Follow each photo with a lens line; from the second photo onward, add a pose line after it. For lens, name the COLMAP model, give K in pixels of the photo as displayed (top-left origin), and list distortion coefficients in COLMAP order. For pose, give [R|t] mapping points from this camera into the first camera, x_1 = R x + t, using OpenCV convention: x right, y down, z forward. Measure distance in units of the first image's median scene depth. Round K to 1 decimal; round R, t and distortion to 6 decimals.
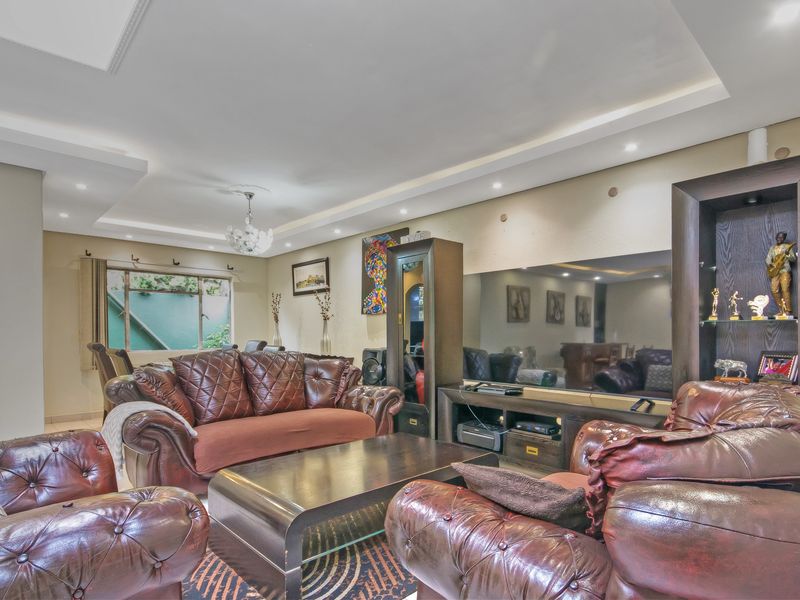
lens RADIAL K [[442.2, 0, 399.5], [0, 442.2, 334.5], [0, 0, 1]] dist [-0.000697, 0.000009]
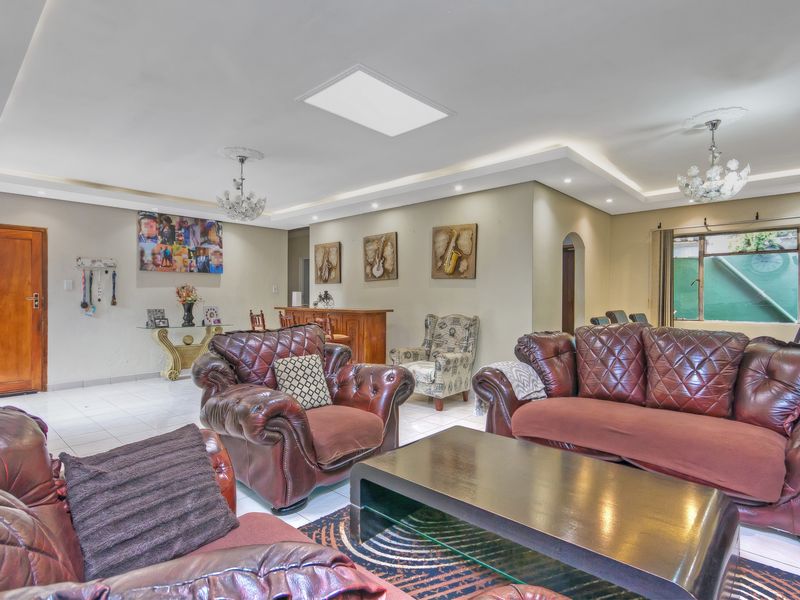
lens RADIAL K [[426.1, 0, 400.0], [0, 426.1, 300.0], [0, 0, 1]] dist [-0.003030, -0.000697]
pose [[0.080040, 0.007443, -0.996764, 0.292133], [-0.004217, 0.999966, 0.007128, -0.011082], [0.996783, 0.003633, 0.080068, 0.327020]]
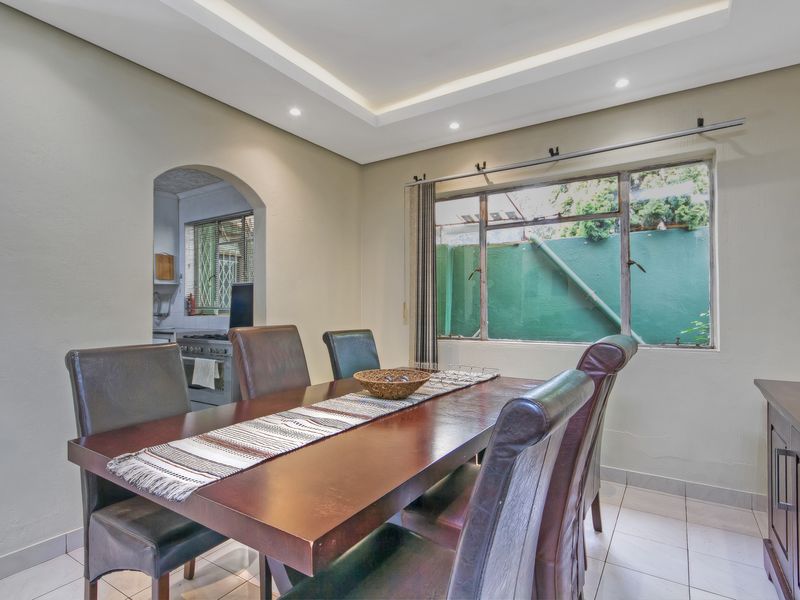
lens RADIAL K [[424.4, 0, 405.6], [0, 424.4, 313.4], [0, 0, 1]] dist [-0.004756, -0.000861]
pose [[0.246358, 0.010856, -0.969118, -0.141729], [0.001584, 0.999931, 0.011604, 0.000093], [0.969178, -0.004394, 0.246324, 0.913268]]
